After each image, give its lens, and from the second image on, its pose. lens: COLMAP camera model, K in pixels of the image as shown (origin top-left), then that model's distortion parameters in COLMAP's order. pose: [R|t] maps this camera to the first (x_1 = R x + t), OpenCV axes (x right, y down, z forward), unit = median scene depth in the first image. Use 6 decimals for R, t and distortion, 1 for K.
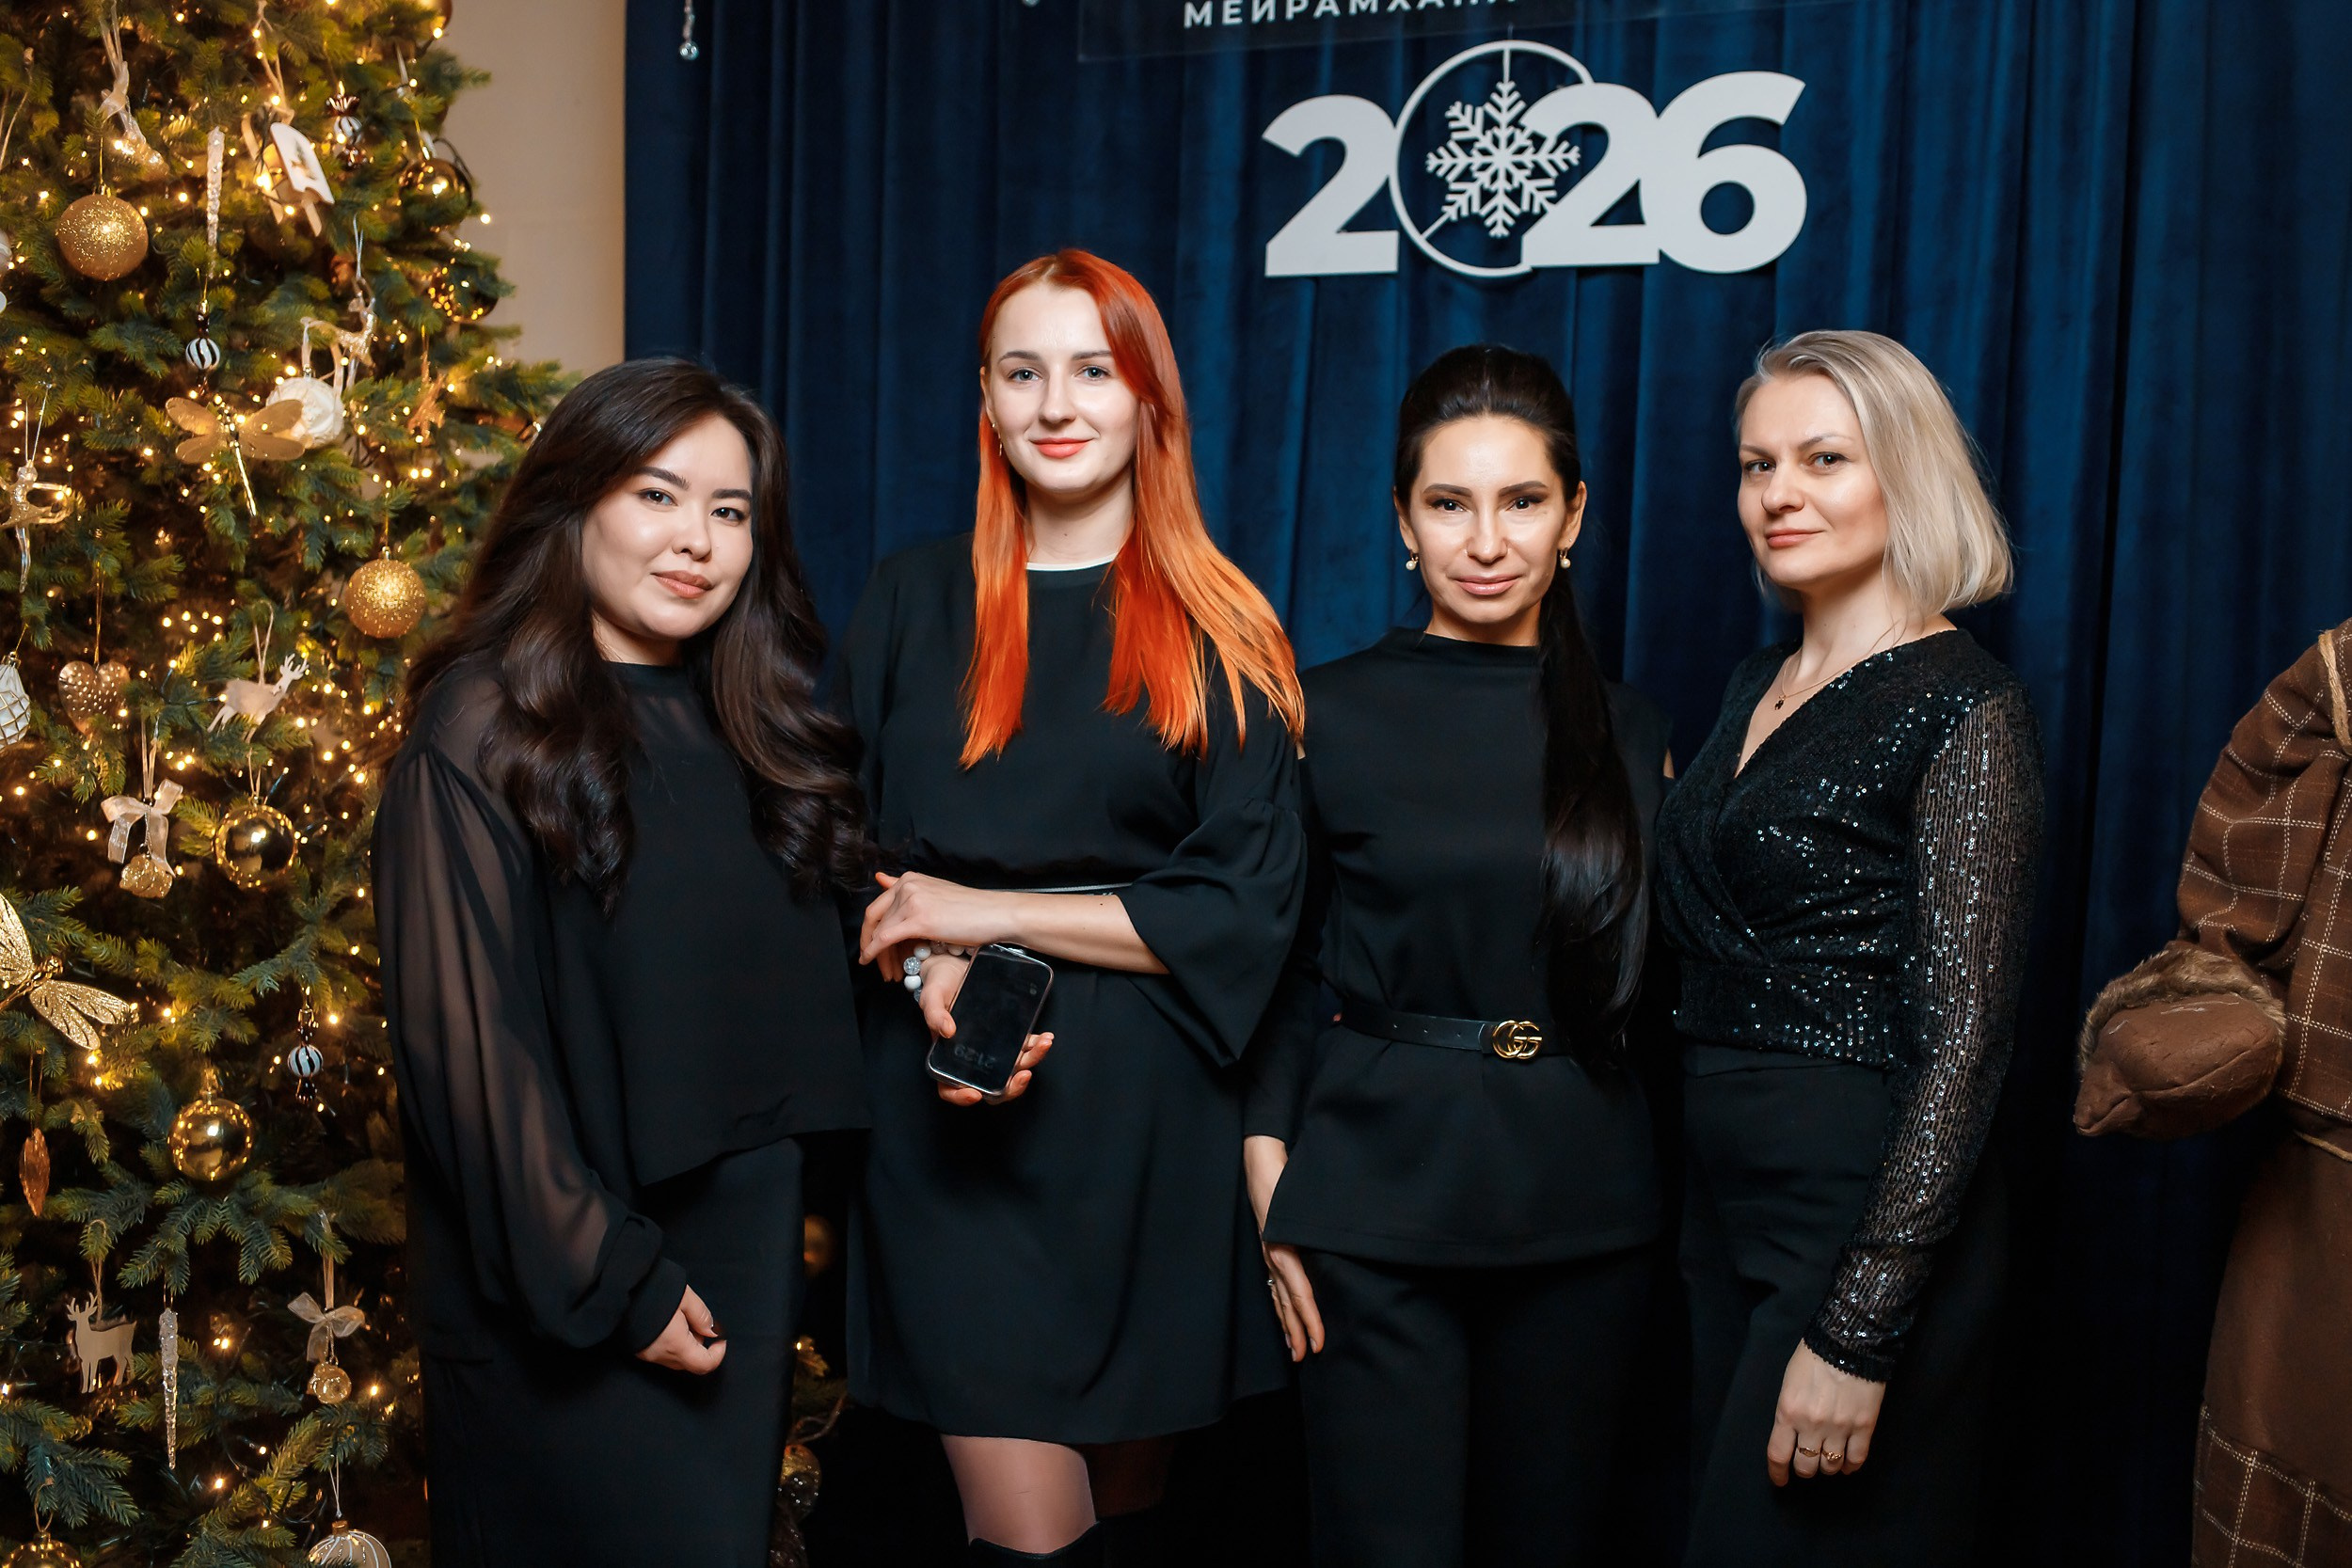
lens RADIAL K [[2282.5, 0, 1164.7], [0, 2282.5, 772.4], [0, 0, 1]] dist [-0.049526, 0.000000]
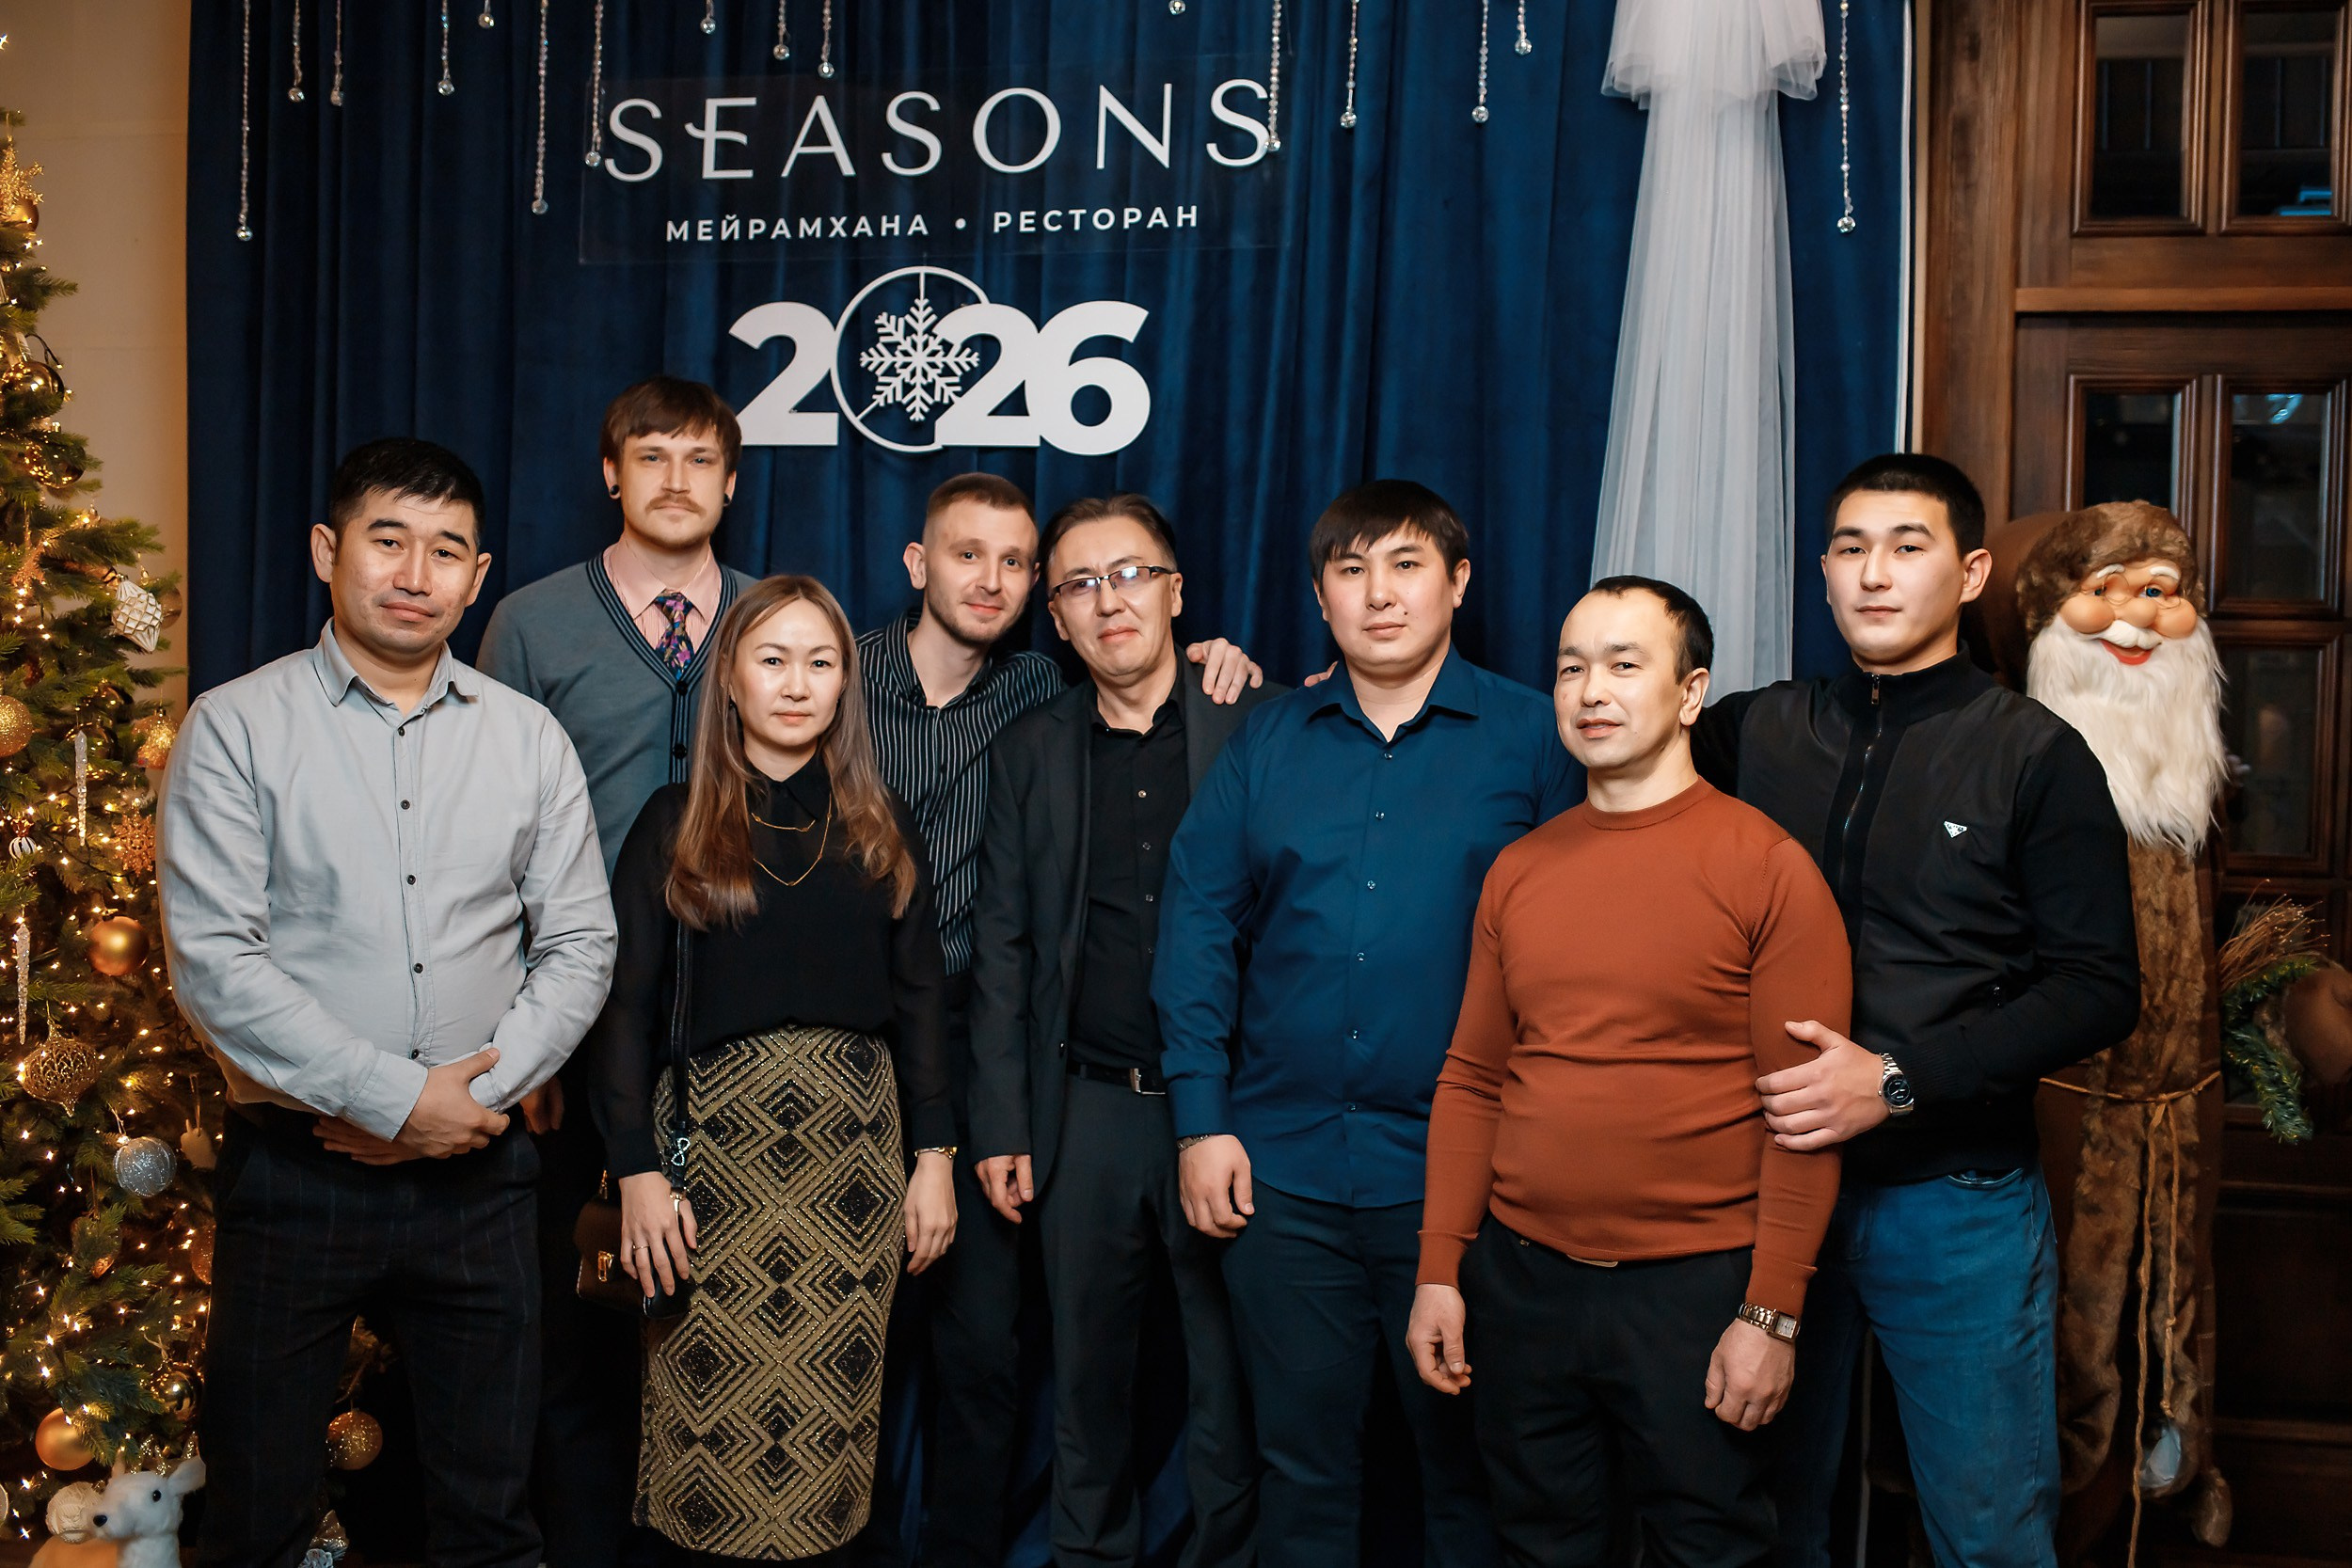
lens RADIAL K [[2282.5, 0, 1152.4], [0, 2282.5, 775.4], [0, 0, 1]] dist [-0.049526, 0.000000]
pose [[0.983667, -0.010802, 0.179671, 0.045974], [0.012679, 0.999876, -0.009298, -0.024867], [-0.179548, 0.011424, 0.983683, -0.269766]]
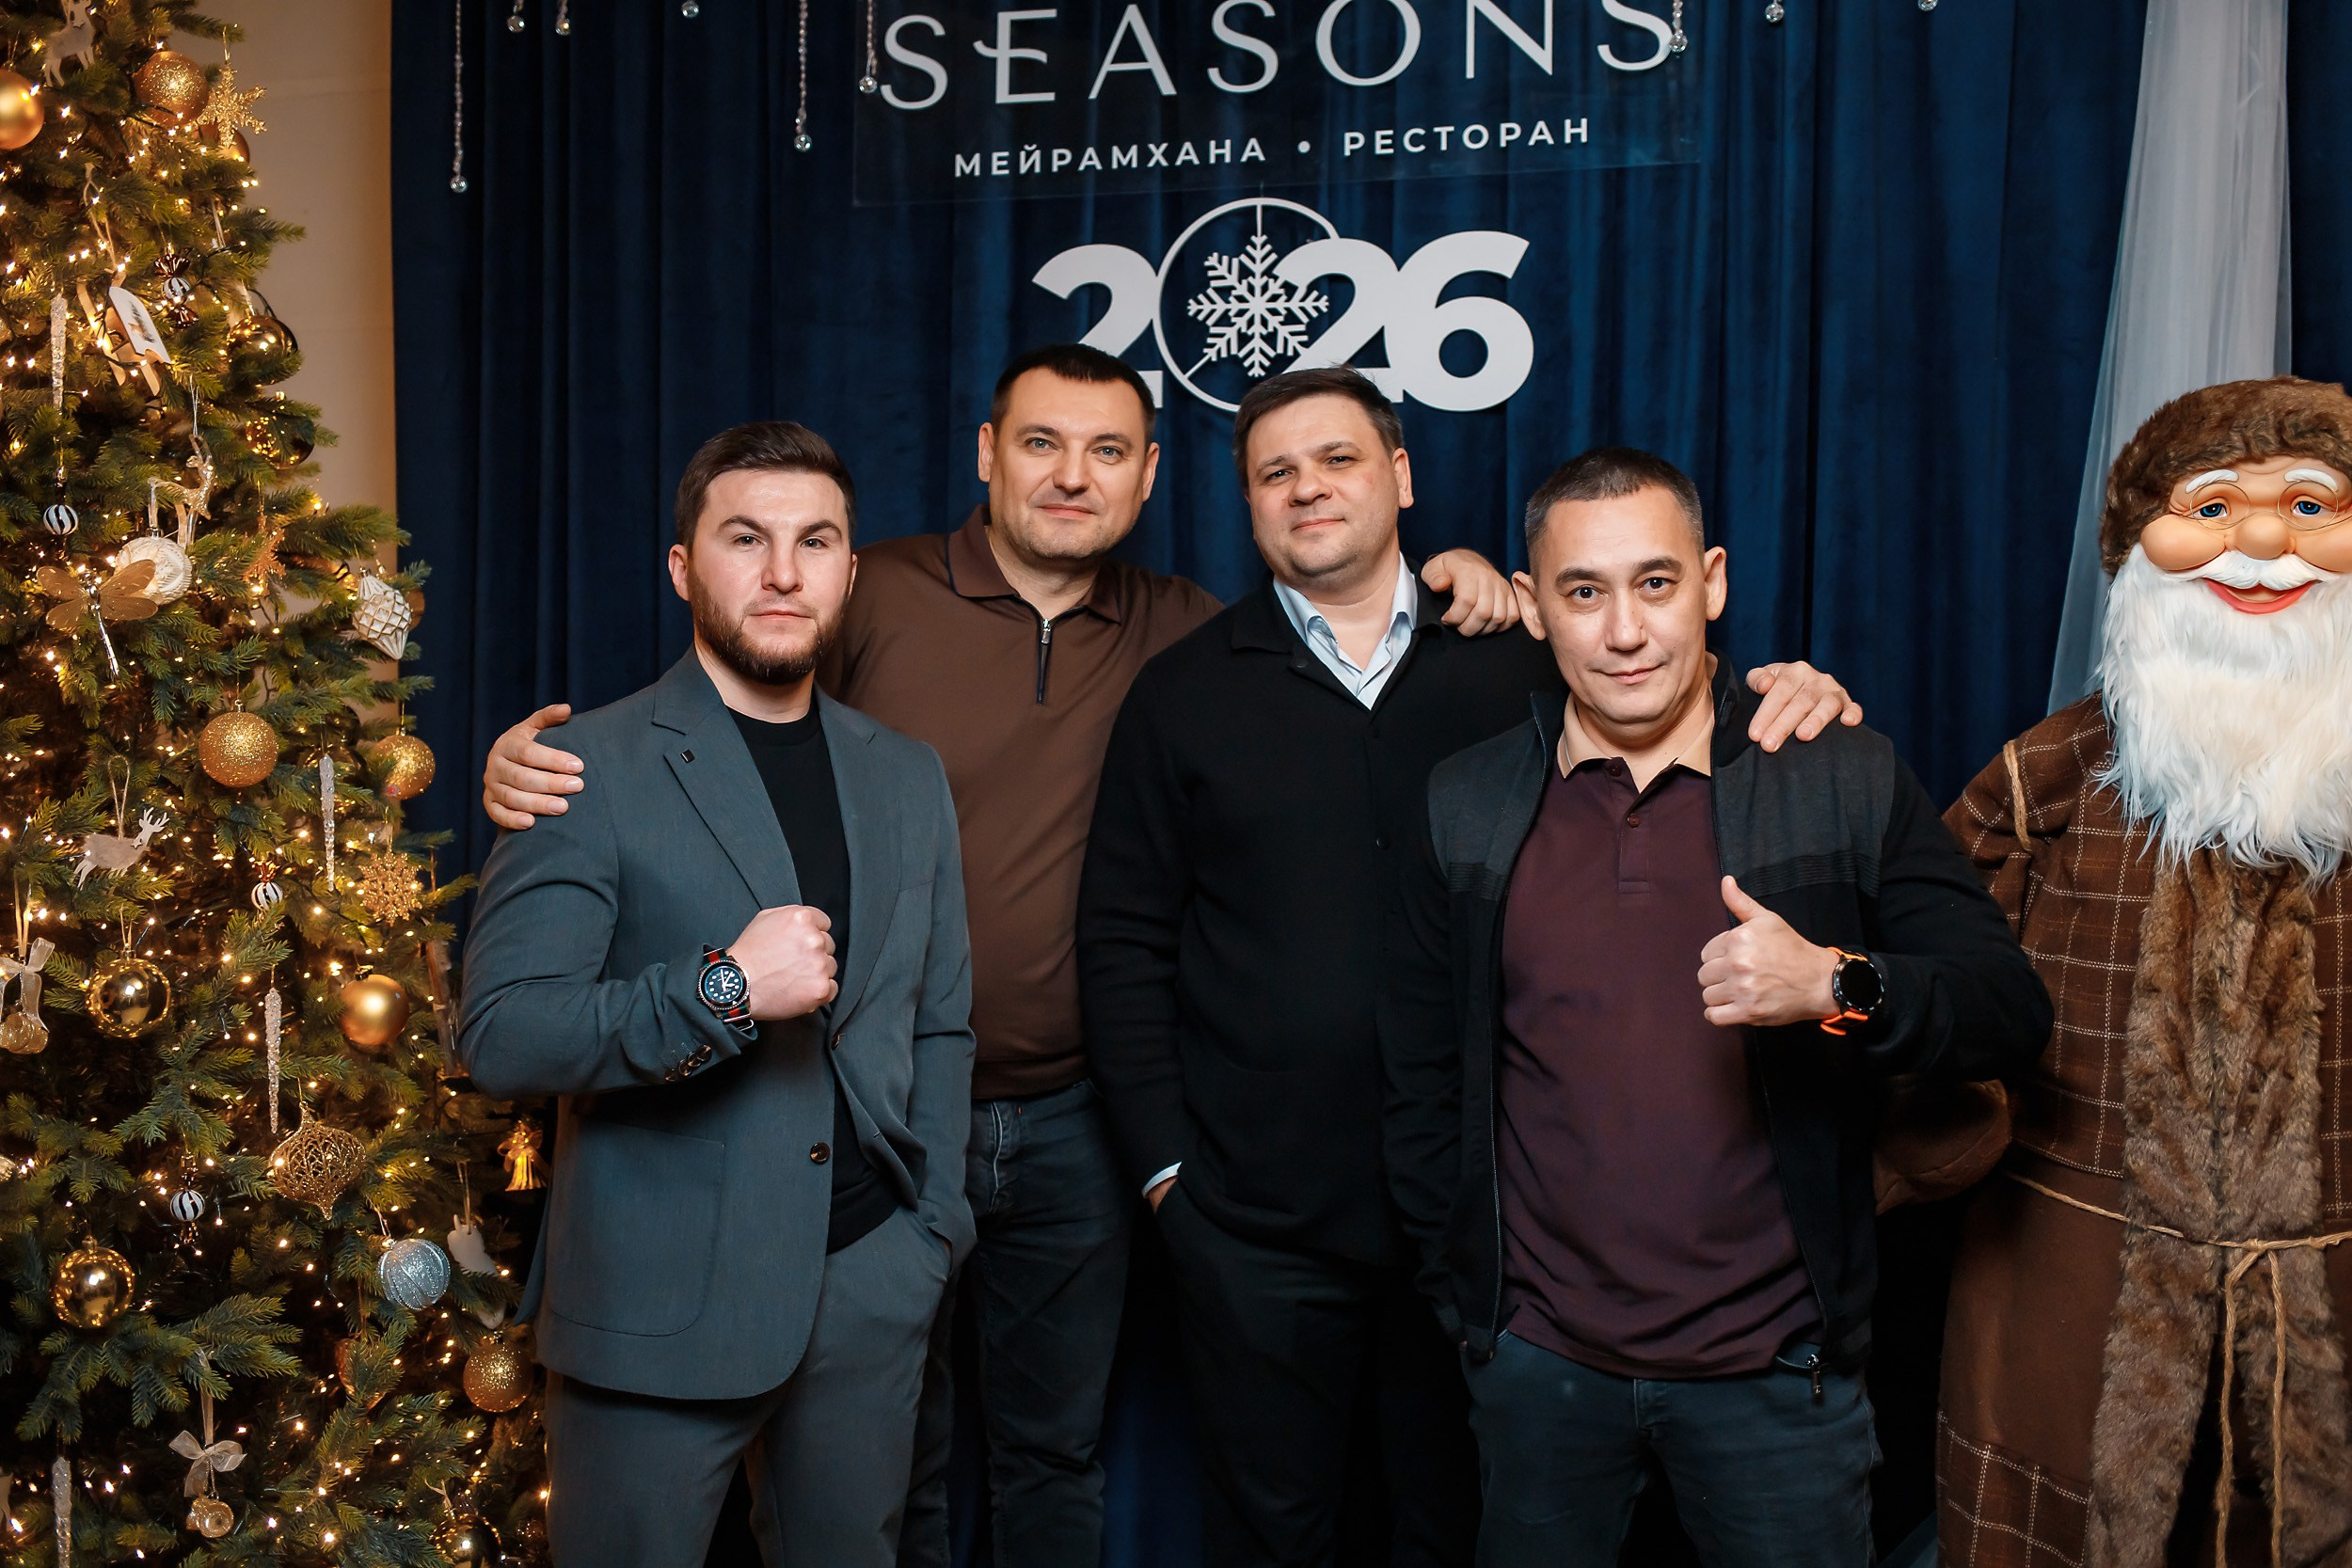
lens RADIAL K [[2282.5, 0, 1169.1], [0, 2282.5, 778.7], [0, 0, 1]] dist [-0.049526, 0.000000]
pose [[0.986064, -0.029889, 0.163661, -0.079468], [0.032613, 0.999370, -0.013982, -0.029018], [-0.163140, 0.019125, 0.986418, -0.068128]]
